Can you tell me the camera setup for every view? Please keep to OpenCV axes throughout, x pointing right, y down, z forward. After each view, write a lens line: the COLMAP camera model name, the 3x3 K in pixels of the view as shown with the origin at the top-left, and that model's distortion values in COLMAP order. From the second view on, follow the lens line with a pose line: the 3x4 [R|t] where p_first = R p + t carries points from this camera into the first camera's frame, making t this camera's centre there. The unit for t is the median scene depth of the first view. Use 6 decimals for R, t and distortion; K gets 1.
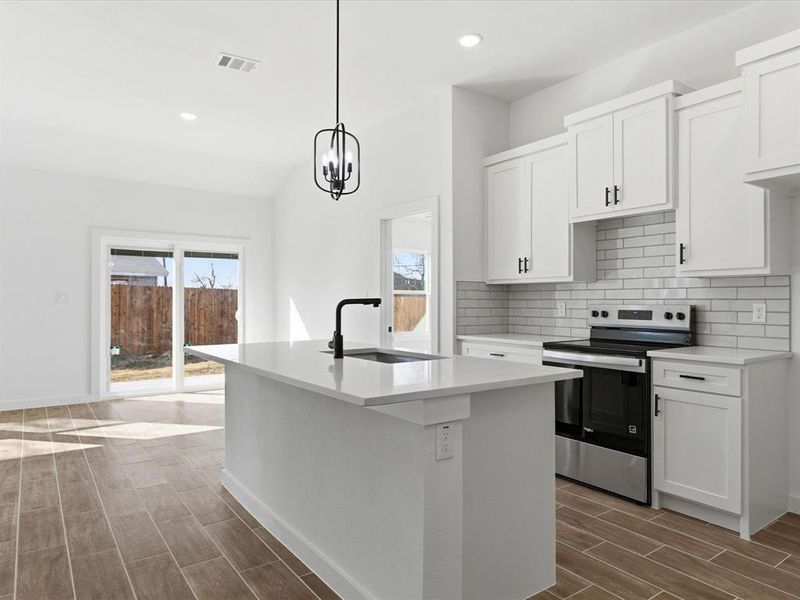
lens RADIAL K [[518.3, 0, 400.0], [0, 518.3, 300.0], [0, 0, 1]] dist [0.031338, -0.001131]
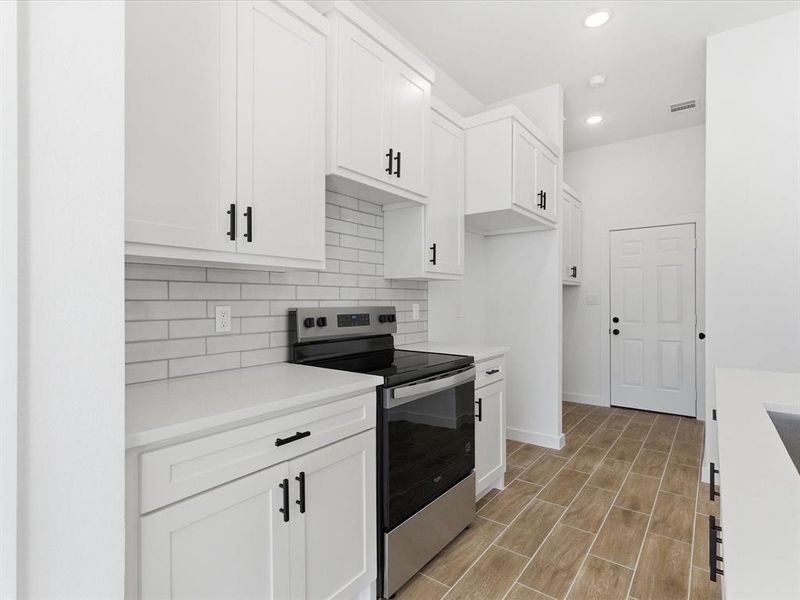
lens RADIAL K [[411.7, 0, 400.0], [0, 411.7, 300.0], [0, 0, 1]] dist [-0.001254, -0.000071]
pose [[-0.296646, -0.001118, 0.954987, -0.133789], [-0.002043, 0.999998, 0.000536, -0.001940], [-0.954985, -0.001792, -0.296648, 0.936911]]
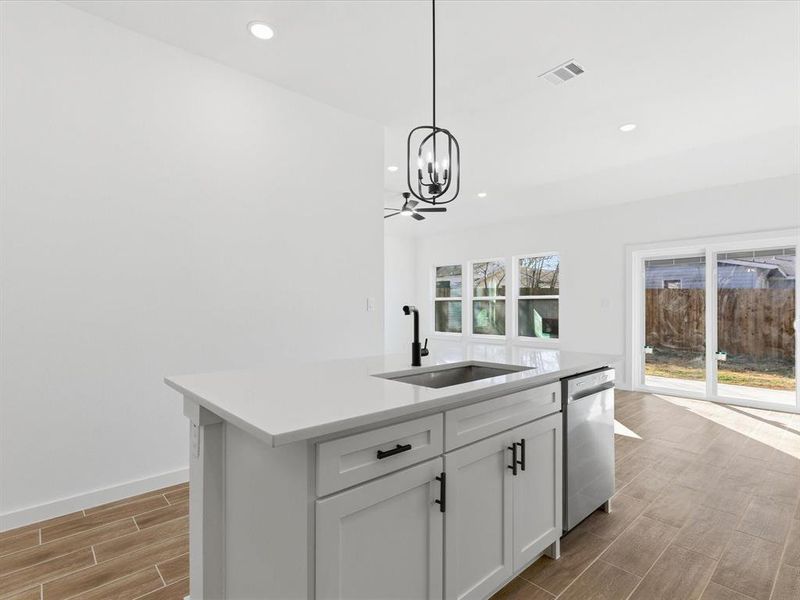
lens RADIAL K [[401.9, 0, 418.5], [0, 401.9, 306.8], [0, 0, 1]] dist [0.000174, 0.000358]
pose [[0.120263, 0.002830, -0.992738, 0.388825], [0.003778, 0.999987, 0.003309, -0.002477], [0.992735, -0.004148, 0.120251, 0.584931]]
